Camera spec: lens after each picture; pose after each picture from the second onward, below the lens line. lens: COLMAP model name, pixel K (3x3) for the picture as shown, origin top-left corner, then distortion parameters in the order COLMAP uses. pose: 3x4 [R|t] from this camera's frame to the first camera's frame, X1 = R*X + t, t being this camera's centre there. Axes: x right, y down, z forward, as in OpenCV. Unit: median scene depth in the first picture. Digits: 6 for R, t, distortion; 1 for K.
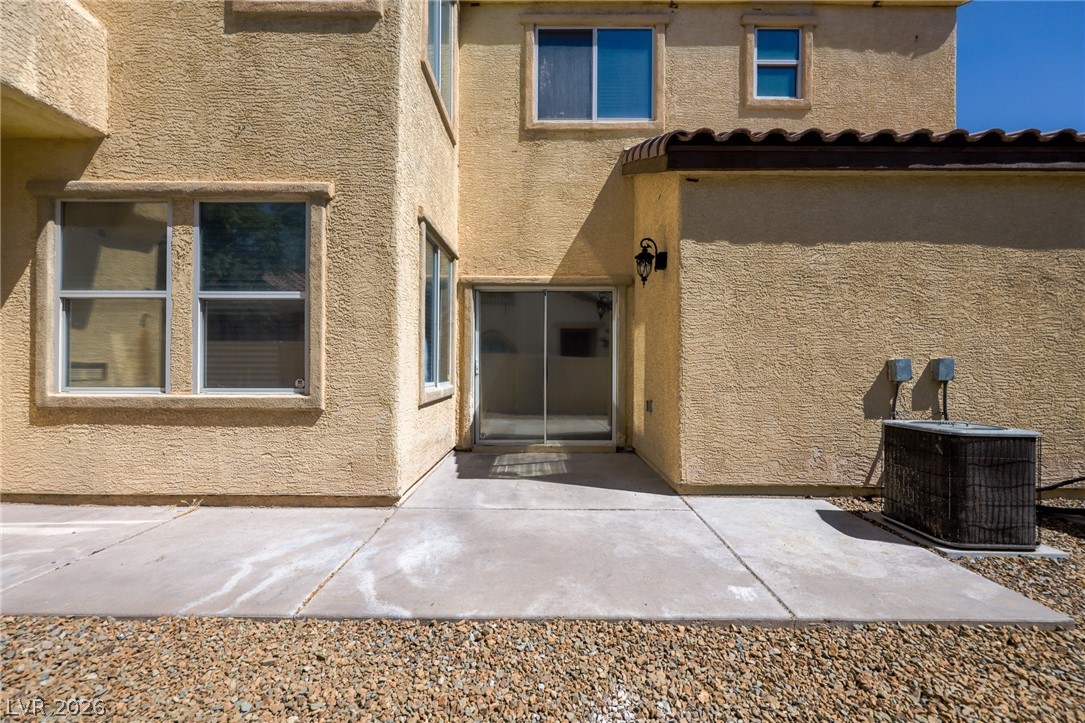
lens RADIAL K [[430.6, 0, 542.2], [0, 430.6, 366.1], [0, 0, 1]] dist [-0.000213, 0.000073]
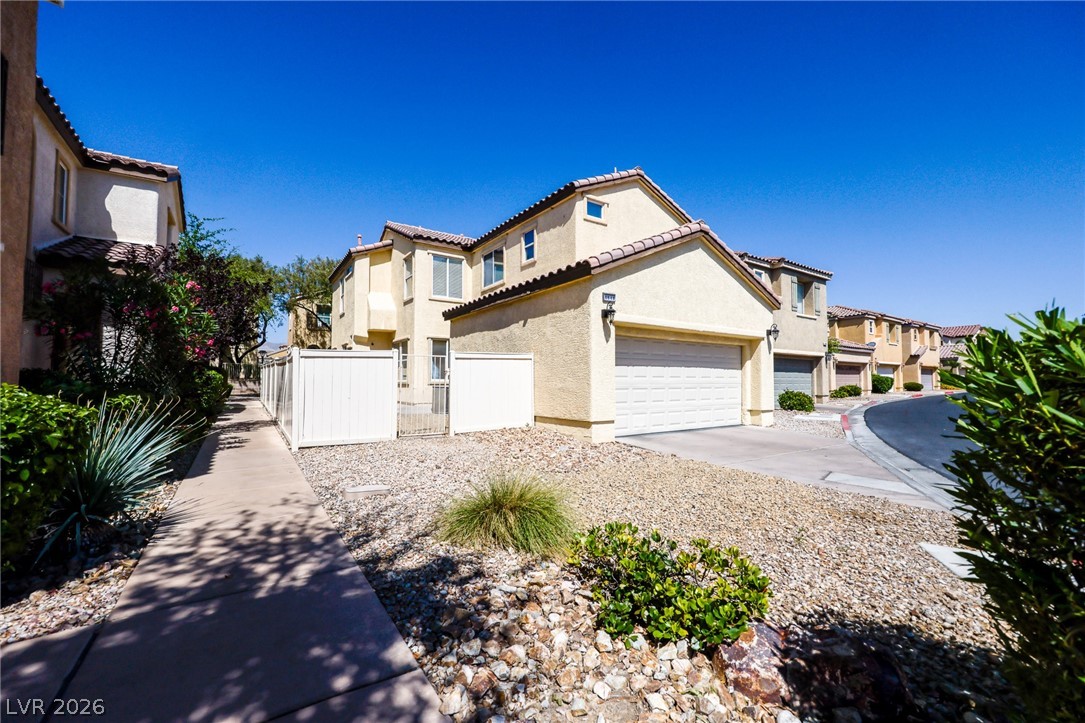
lens RADIAL K [[430.6, 0, 542.2], [0, 430.6, 366.1], [0, 0, 1]] dist [-0.000213, 0.000073]
pose [[0.566376, -0.038304, -0.823256, 4.155889], [0.003270, 0.999016, -0.044232, 0.120416], [0.824140, 0.022360, 0.565944, -0.469015]]
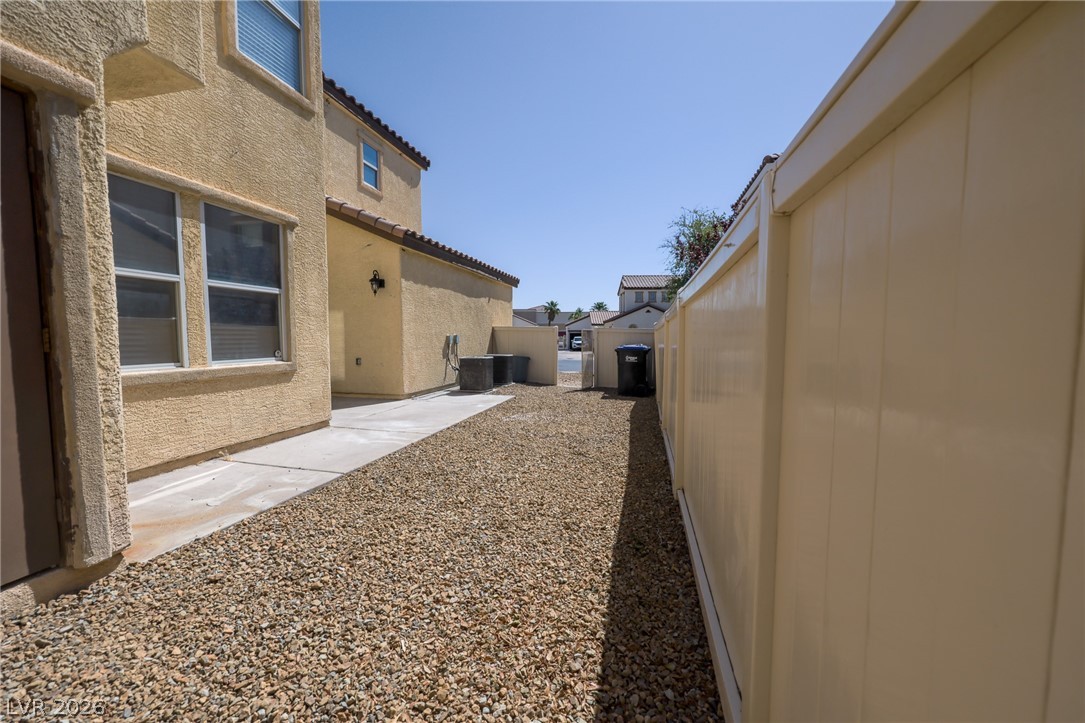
lens RADIAL K [[430.6, 0, 542.2], [0, 430.6, 366.1], [0, 0, 1]] dist [-0.000213, 0.000073]
pose [[0.225548, -0.071671, 0.971592, -1.756021], [-0.003336, 0.997228, 0.074337, -0.027595], [-0.974226, -0.020008, 0.224683, -0.165171]]
